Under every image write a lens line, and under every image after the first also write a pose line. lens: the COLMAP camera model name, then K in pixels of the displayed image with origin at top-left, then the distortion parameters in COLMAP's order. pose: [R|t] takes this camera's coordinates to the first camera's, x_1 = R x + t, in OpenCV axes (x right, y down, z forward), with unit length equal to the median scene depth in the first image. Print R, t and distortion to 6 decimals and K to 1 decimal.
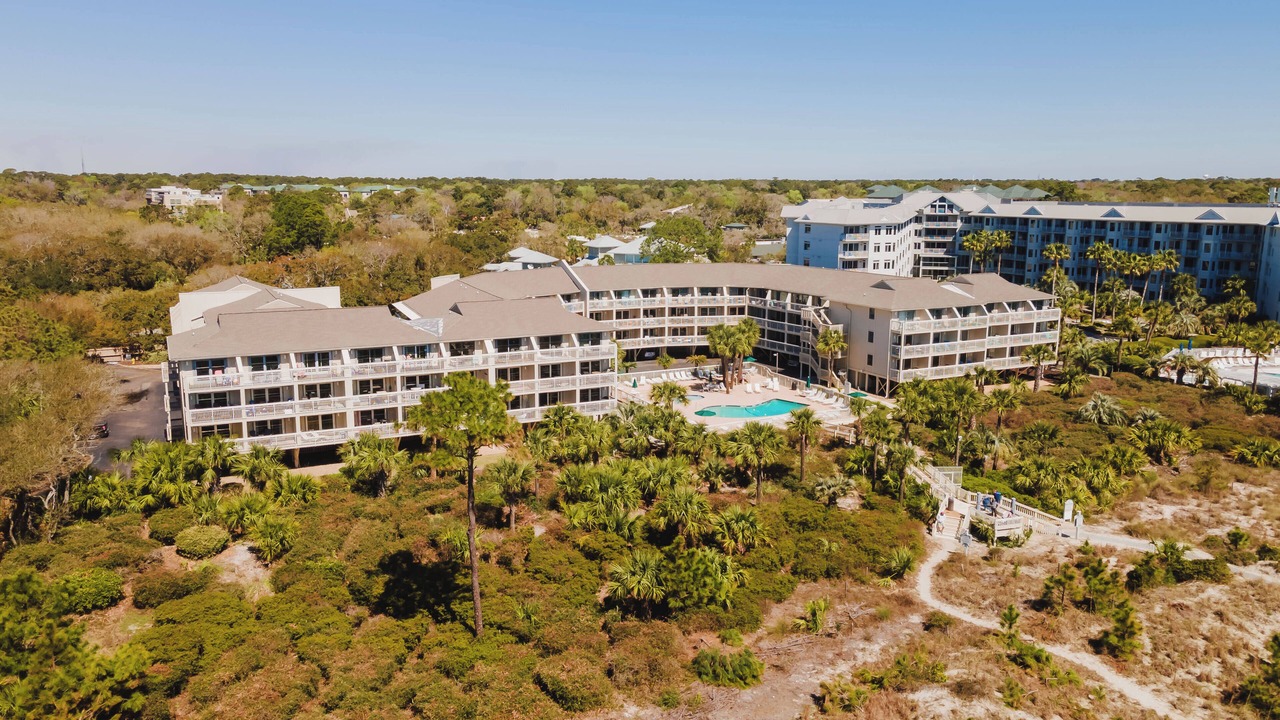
lens RADIAL K [[1419.7, 0, 640.2], [0, 1419.7, 359.8], [0, 0, 1]] dist [-0.028034, 0.000000]
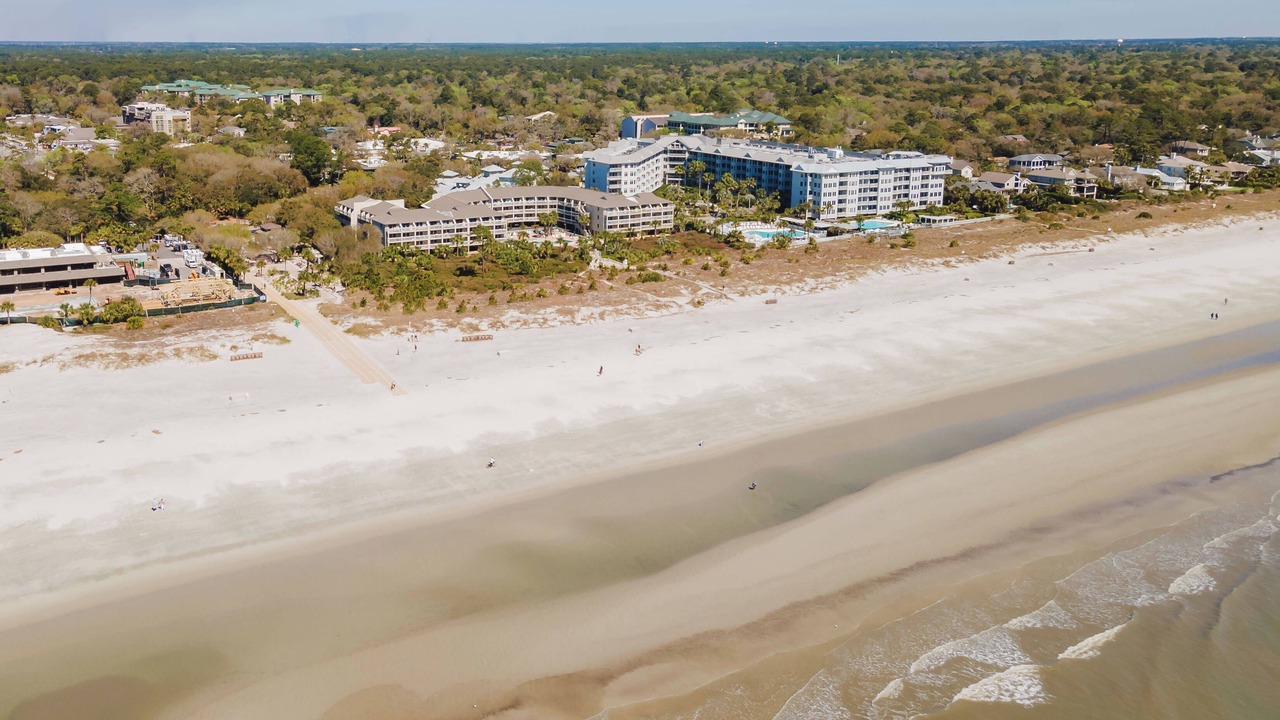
lens RADIAL K [[1419.7, 0, 639.9], [0, 1419.7, 358.3], [0, 0, 1]] dist [-0.028034, 0.000000]
pose [[0.995594, -0.010832, 0.093144, -0.013152], [0.003130, 0.996591, 0.082445, 0.025104], [-0.093719, -0.081790, 0.992233, -1.490180]]
